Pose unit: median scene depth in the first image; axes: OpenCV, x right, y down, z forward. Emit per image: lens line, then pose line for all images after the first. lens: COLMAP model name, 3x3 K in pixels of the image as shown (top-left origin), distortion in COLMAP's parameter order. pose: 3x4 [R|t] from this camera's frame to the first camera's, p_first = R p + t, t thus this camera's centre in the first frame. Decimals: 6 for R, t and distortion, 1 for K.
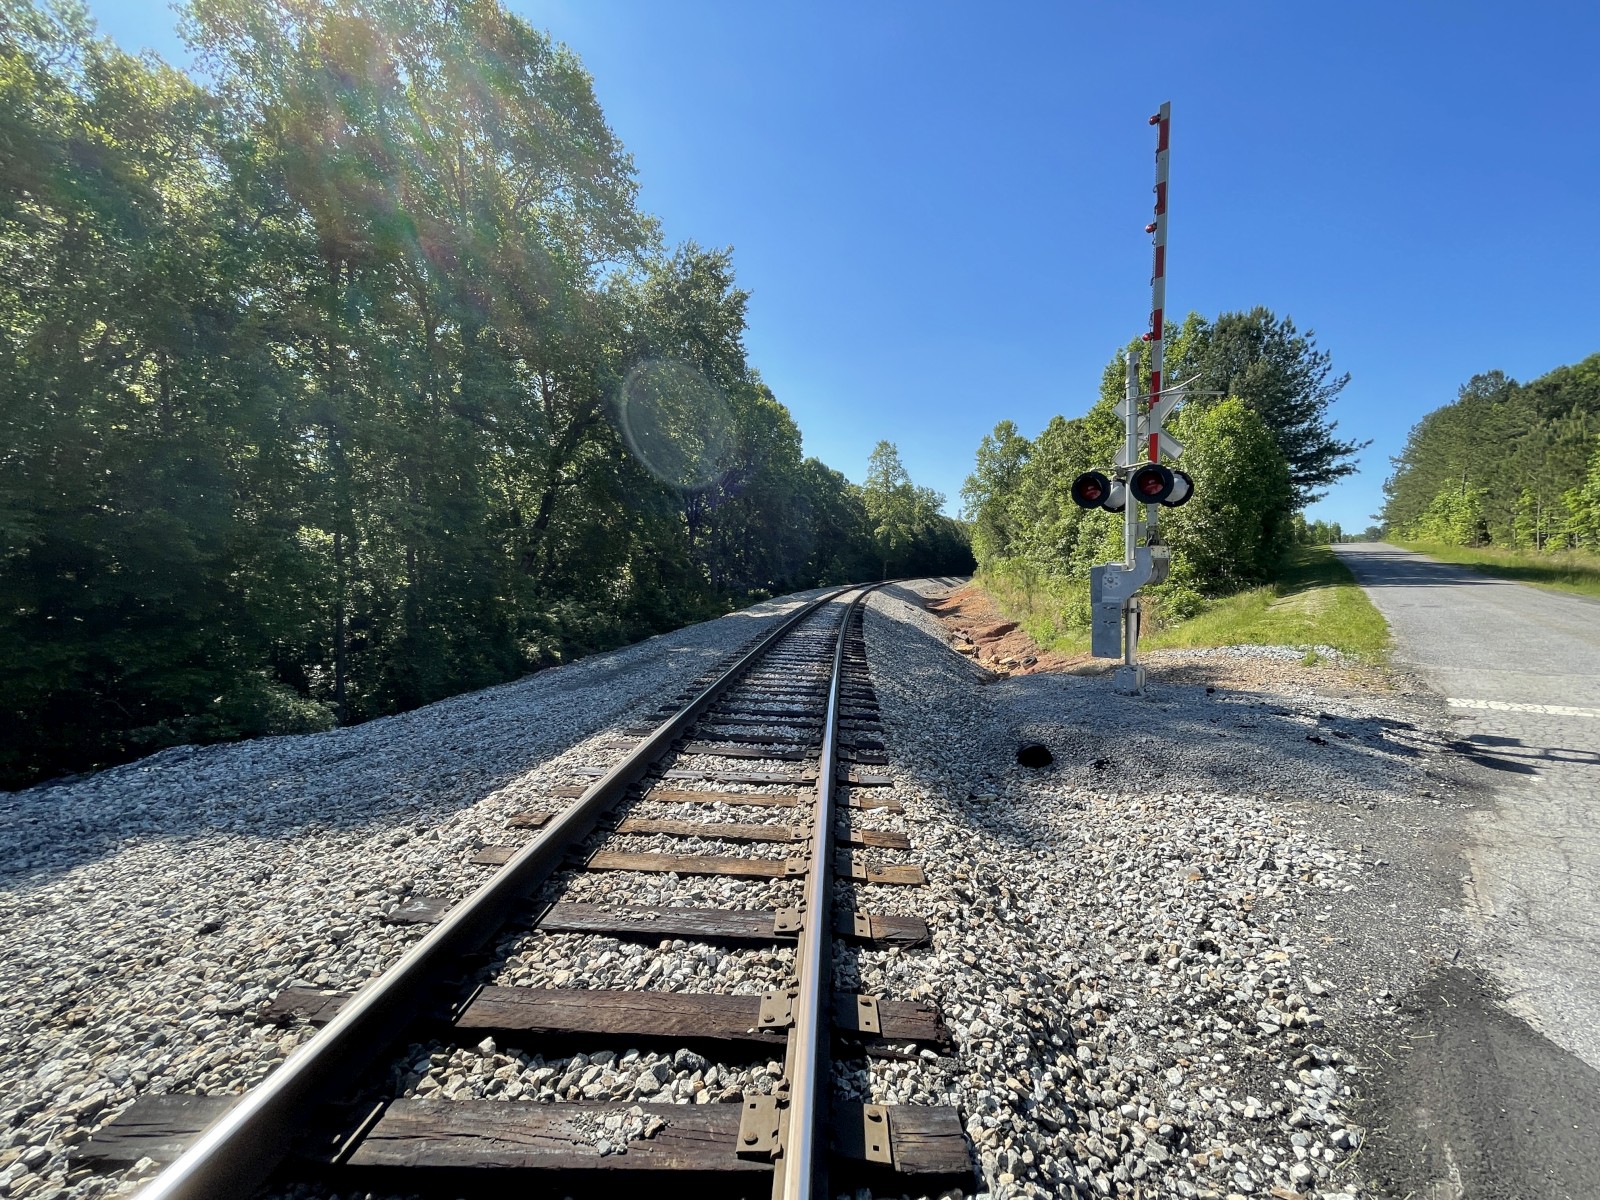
lens RADIAL K [[648.2, 0, 804.9], [0, 648.2, 595.0], [0, 0, 1]] dist [-0.001487, -0.000049]
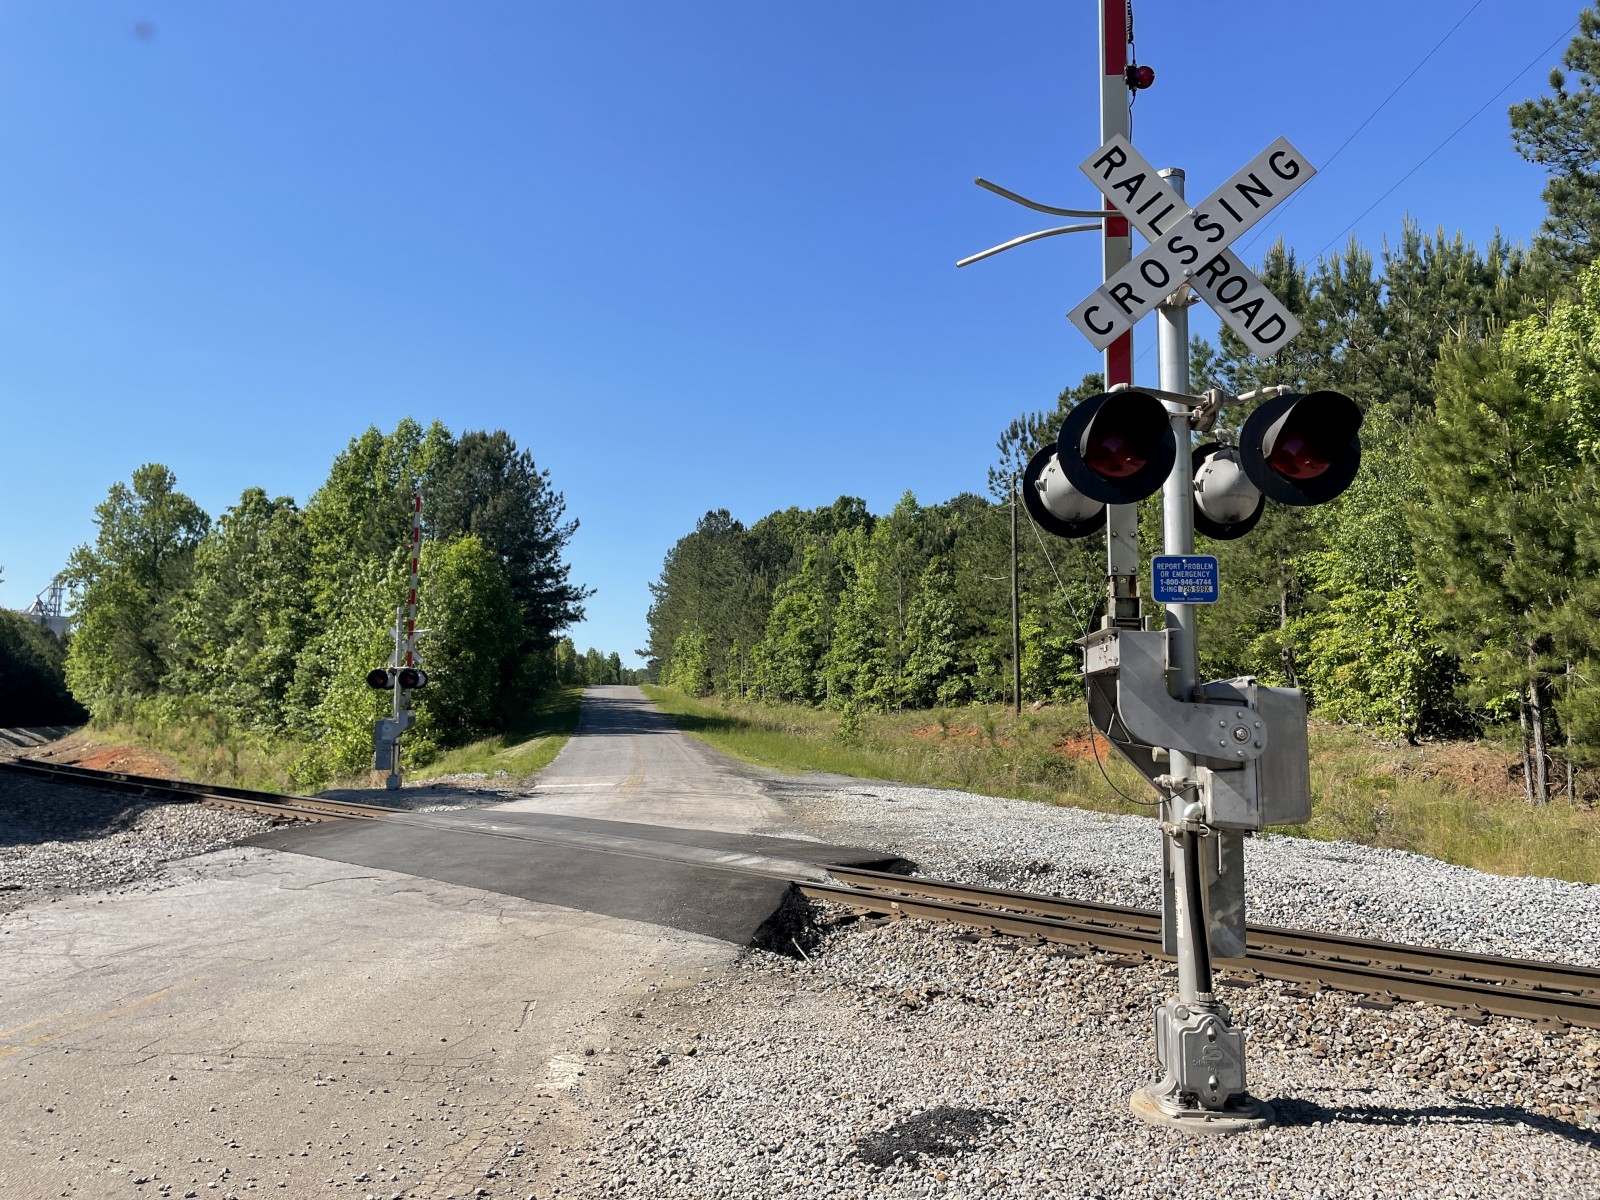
lens RADIAL K [[1216.0, 0, 783.4], [0, 1216.0, 592.7], [0, 0, 1]] dist [0.087808, -0.115500]
pose [[0.685331, 0.083603, 0.723417, -0.263682], [0.016536, 0.991346, -0.130232, 0.014006], [-0.728044, 0.101214, 0.678017, -0.448384]]
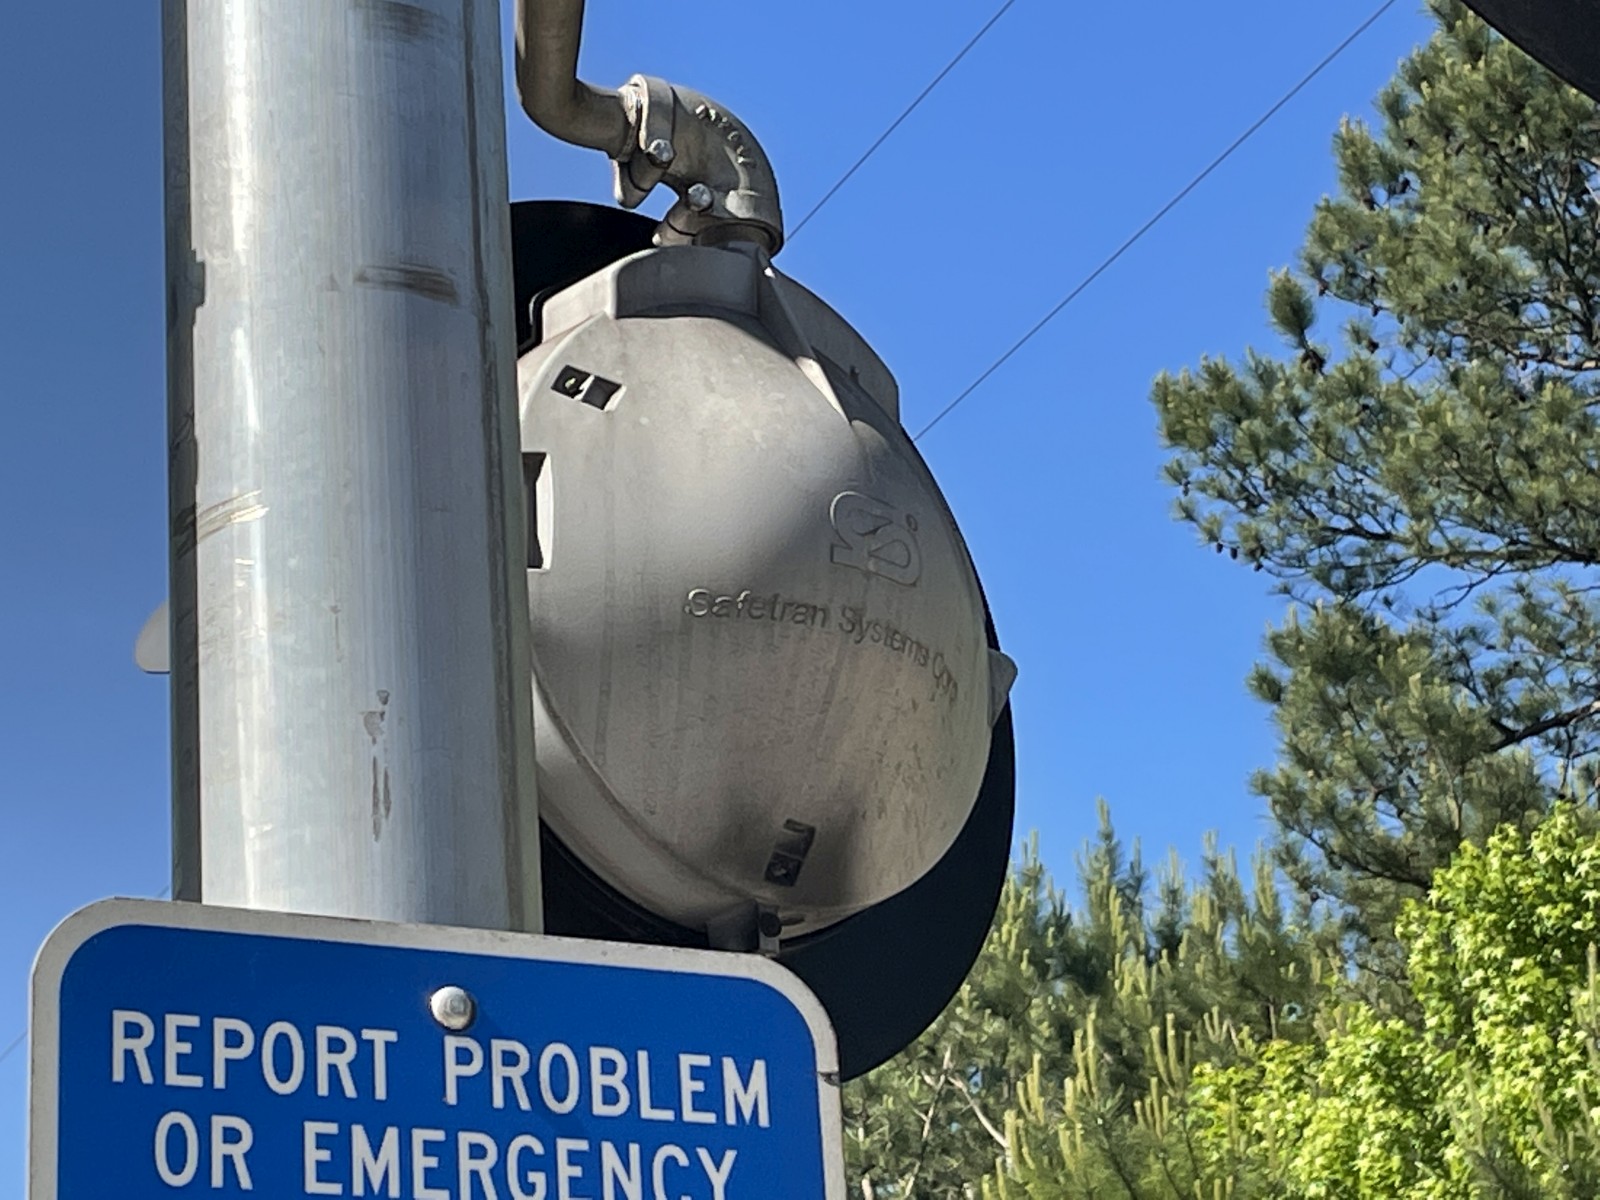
lens RADIAL K [[4345.2, 0, 801.8], [0, 4345.2, 599.4], [0, 0, 1]] dist [0.272393, -1.336854]
pose [[0.283485, 0.385047, 0.878280, -0.174446], [0.099541, 0.899089, -0.426299, 0.007295], [-0.953796, 0.208274, 0.216551, -0.403580]]
